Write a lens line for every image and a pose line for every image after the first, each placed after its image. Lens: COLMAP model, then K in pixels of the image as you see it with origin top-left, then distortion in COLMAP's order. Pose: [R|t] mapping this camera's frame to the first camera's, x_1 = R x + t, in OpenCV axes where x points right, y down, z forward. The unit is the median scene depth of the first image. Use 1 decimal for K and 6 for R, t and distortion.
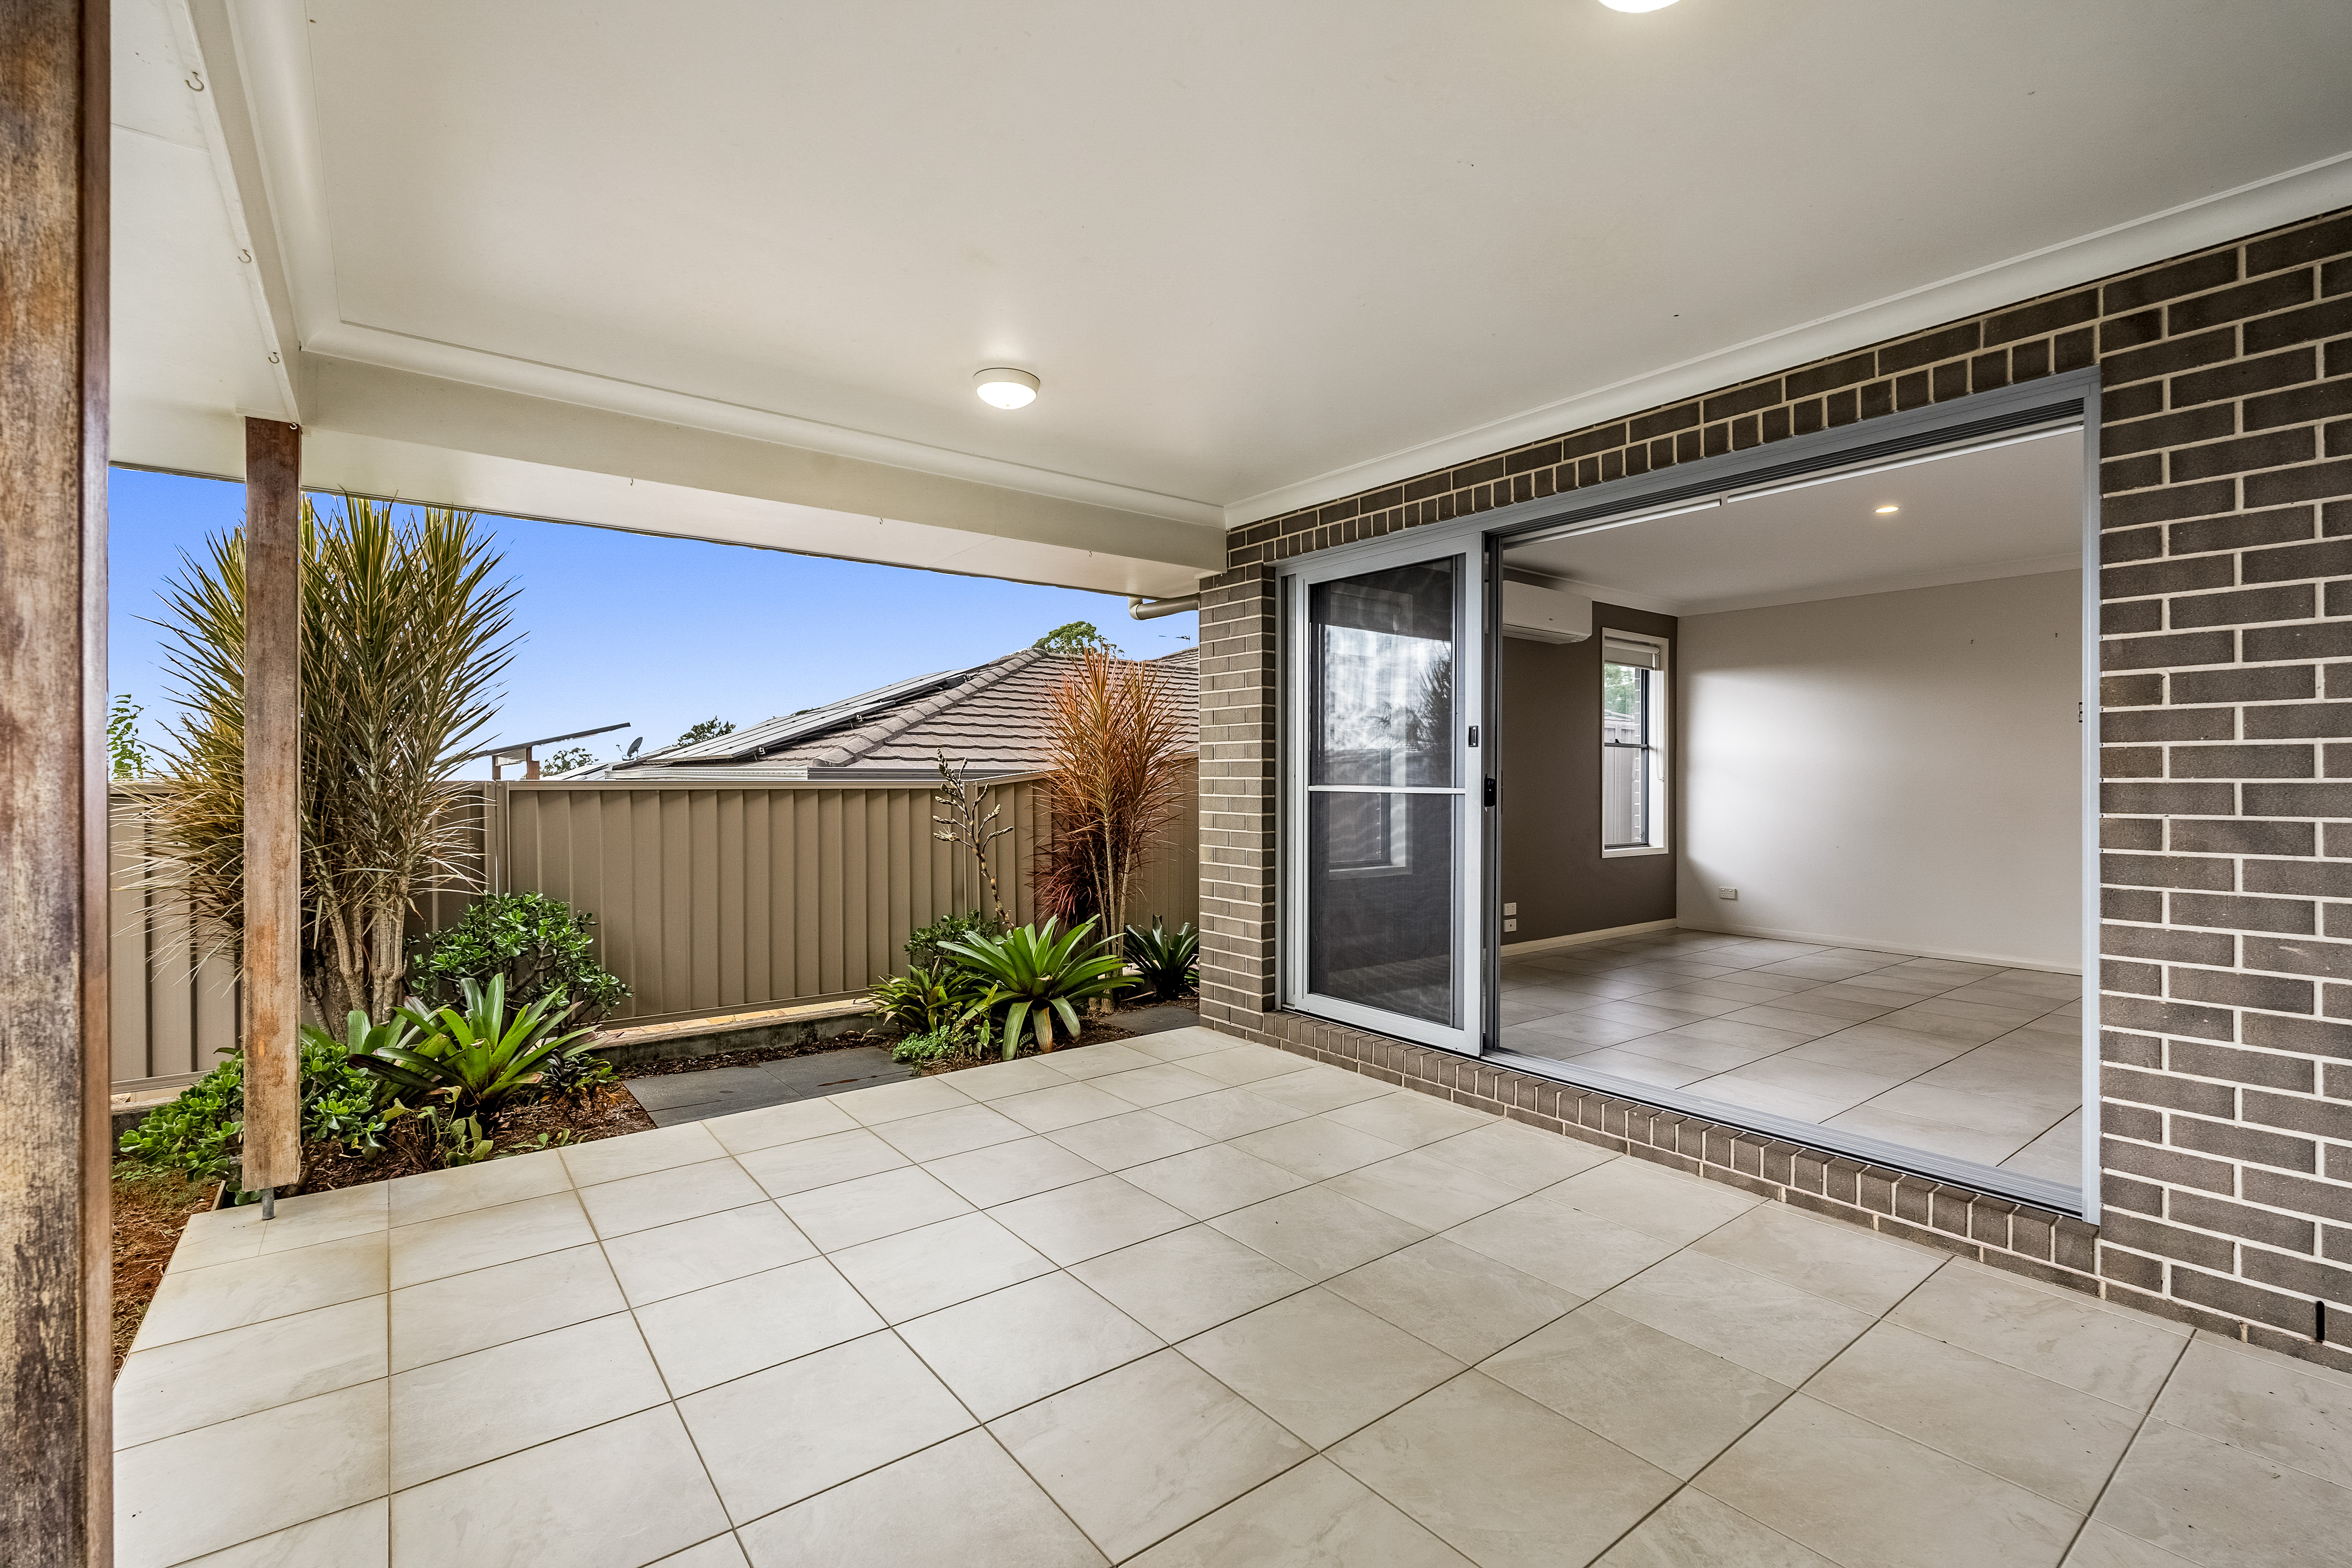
lens RADIAL K [[1032.6, 0, 1180.8], [0, 1032.6, 795.4], [0, 0, 1]] dist [-0.004262, 0.000361]
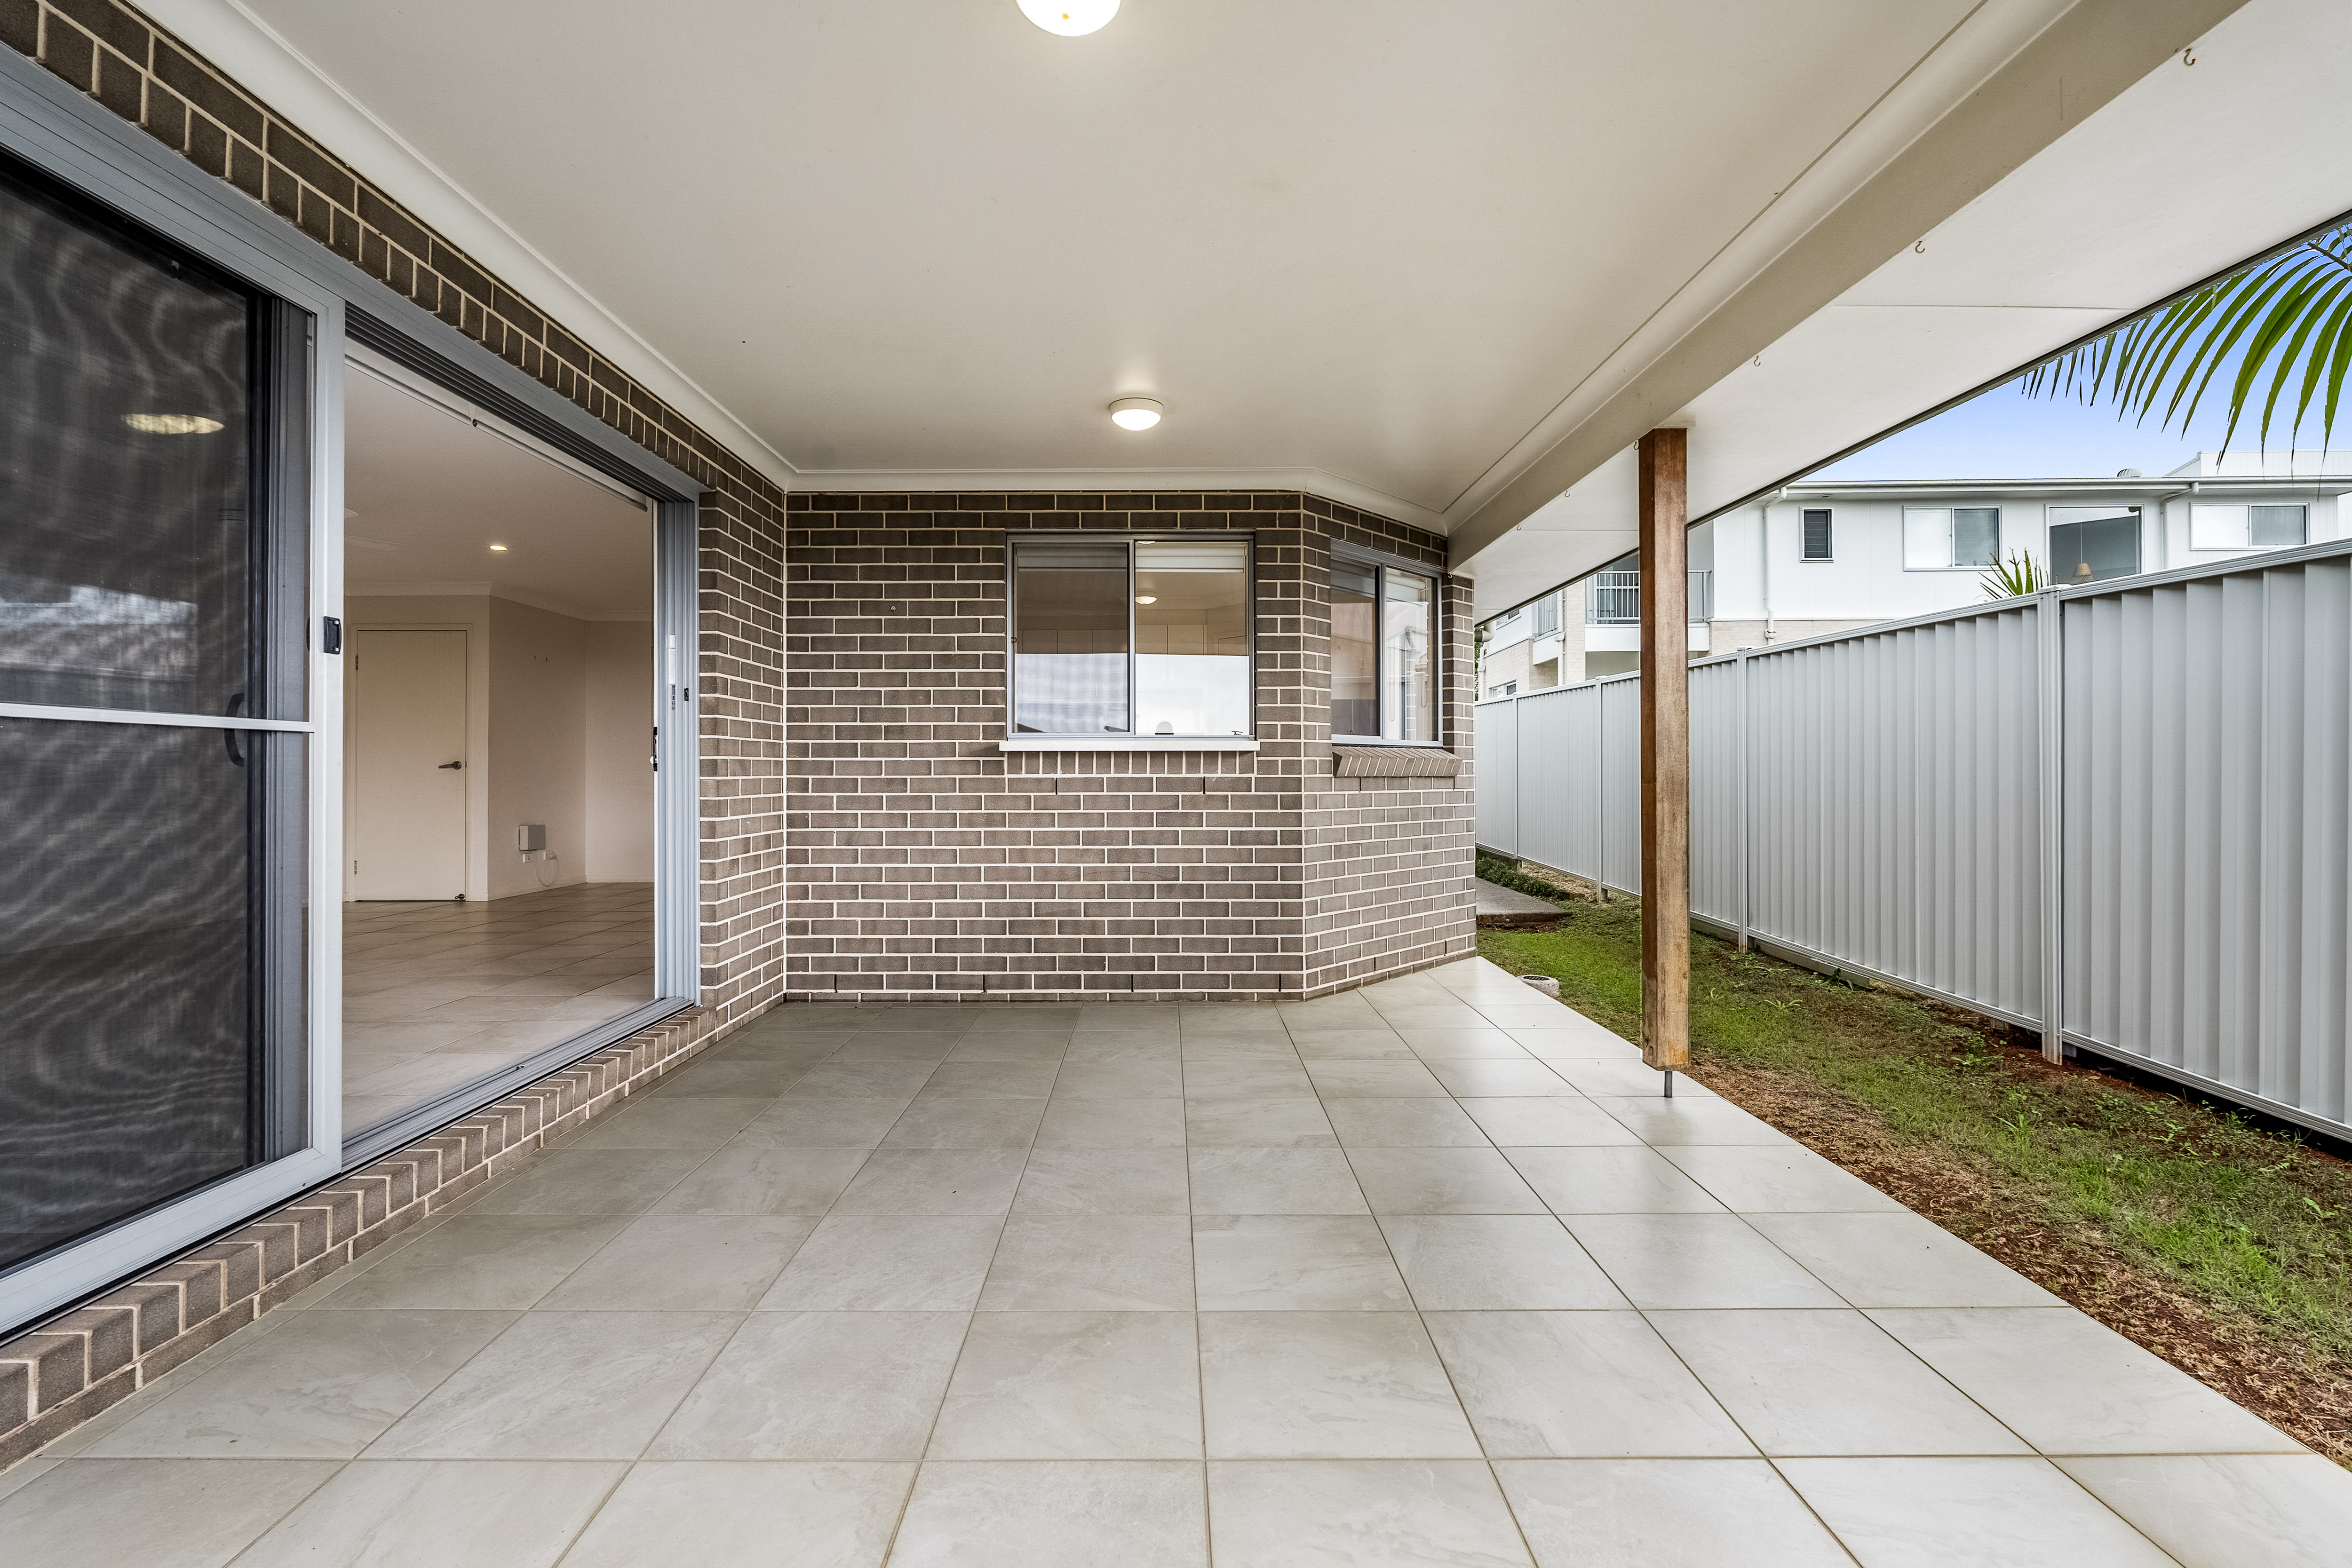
lens RADIAL K [[1032.5, 0, 1173.3], [0, 1032.5, 768.2], [0, 0, 1]] dist [-0.004262, 0.000361]
pose [[-0.797330, 0.000002, 0.603543, -0.513761], [0.006427, 0.999943, 0.008488, 0.018584], [-0.603509, 0.010647, -0.797285, 1.322722]]
